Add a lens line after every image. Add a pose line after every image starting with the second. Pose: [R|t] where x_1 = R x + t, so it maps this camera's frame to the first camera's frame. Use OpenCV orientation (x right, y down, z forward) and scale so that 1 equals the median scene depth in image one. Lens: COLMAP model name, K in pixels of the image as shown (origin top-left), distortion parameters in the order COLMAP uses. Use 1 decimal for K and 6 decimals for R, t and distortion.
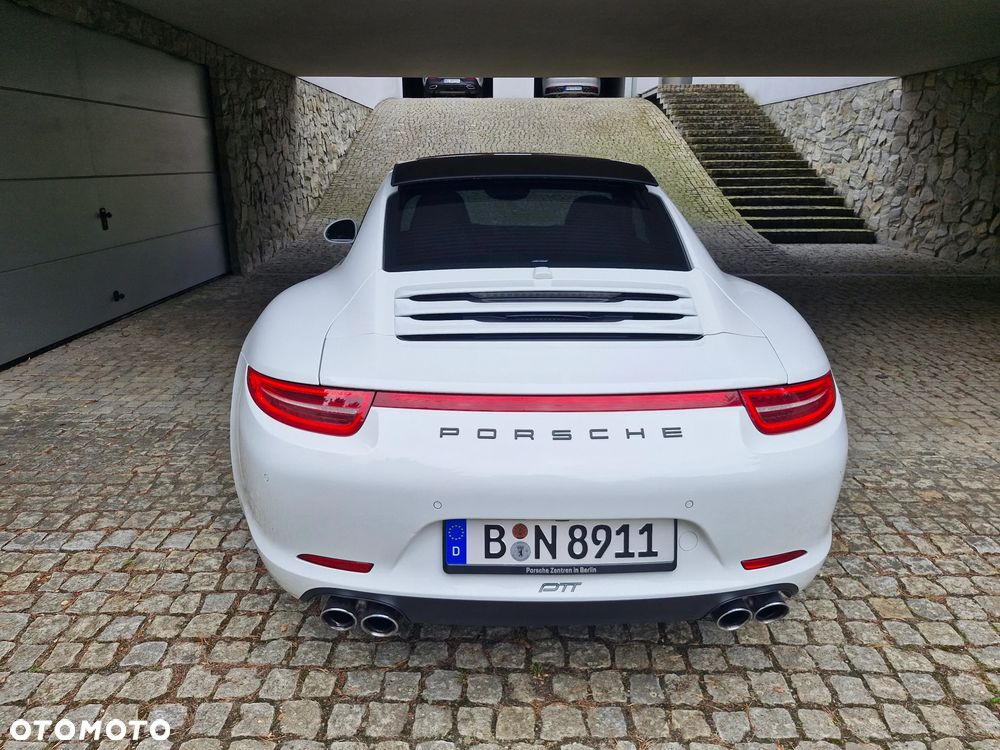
lens RADIAL K [[687.8, 0, 492.4], [0, 687.8, 374.9], [0, 0, 1]] dist [0.042803, -0.039729]
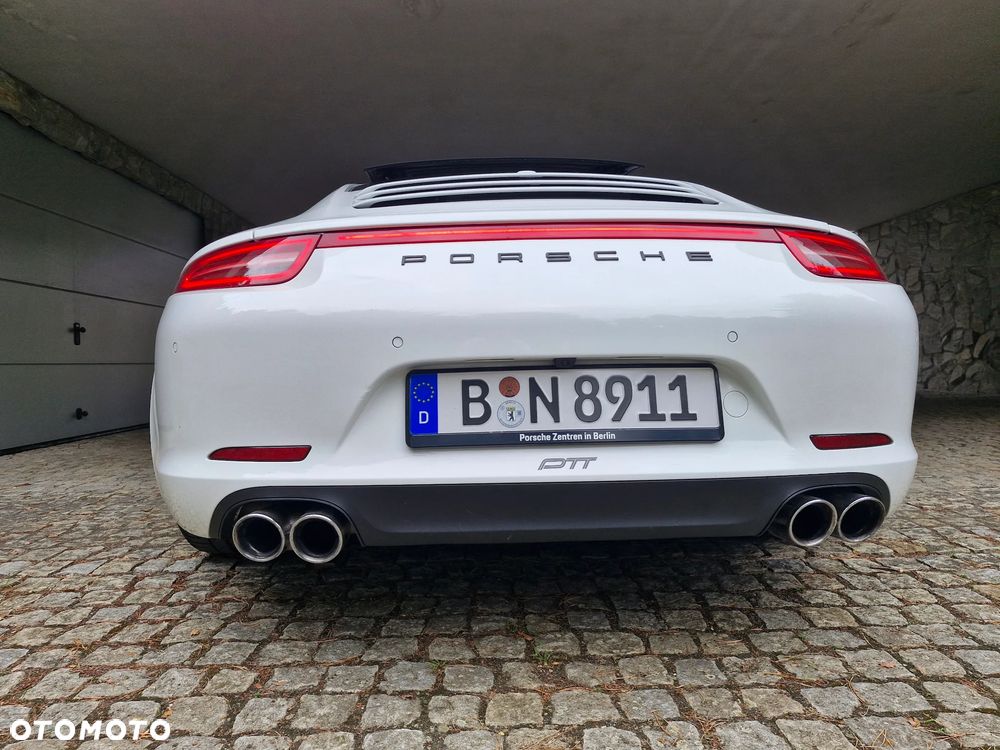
lens RADIAL K [[687.8, 0, 487.1], [0, 687.8, 363.0], [0, 0, 1]] dist [0.042803, -0.039729]
pose [[0.999599, -0.025154, 0.012984, 0.005741], [0.027838, 0.956726, -0.289656, 0.331189], [-0.005137, 0.289901, 0.957043, 0.224469]]
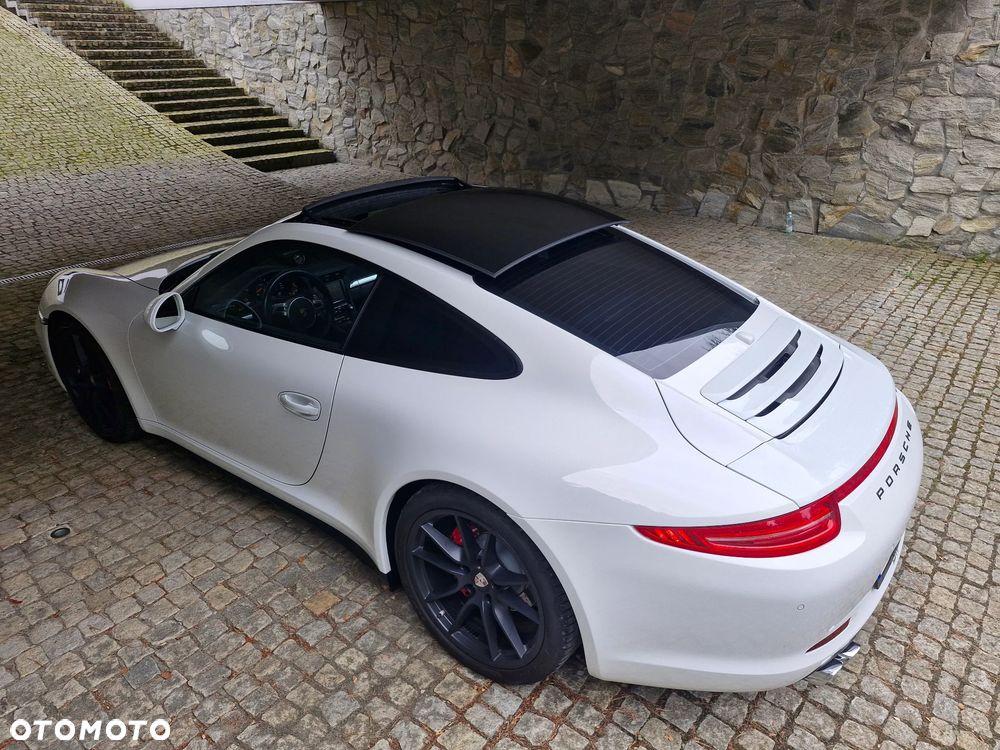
lens RADIAL K [[687.8, 0, 498.6], [0, 687.8, 372.5], [0, 0, 1]] dist [0.042803, -0.039729]
pose [[0.619632, -0.336875, 0.708923, -1.063155], [0.234177, 0.941419, 0.242674, -0.481411], [-0.749144, 0.015645, 0.662222, 0.522514]]
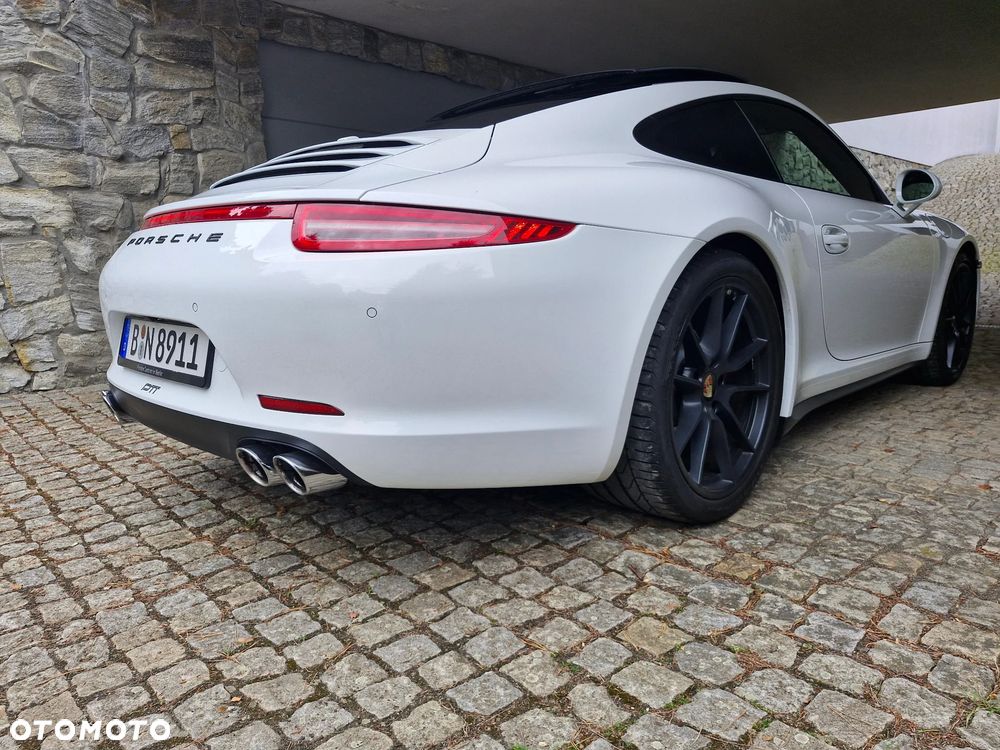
lens RADIAL K [[687.8, 0, 495.8], [0, 687.8, 372.5], [0, 0, 1]] dist [0.042803, -0.039729]
pose [[0.690792, 0.100786, -0.715995, 0.973413], [-0.193765, 0.979822, -0.049022, 0.187714], [0.696607, 0.172599, 0.696383, 0.502843]]
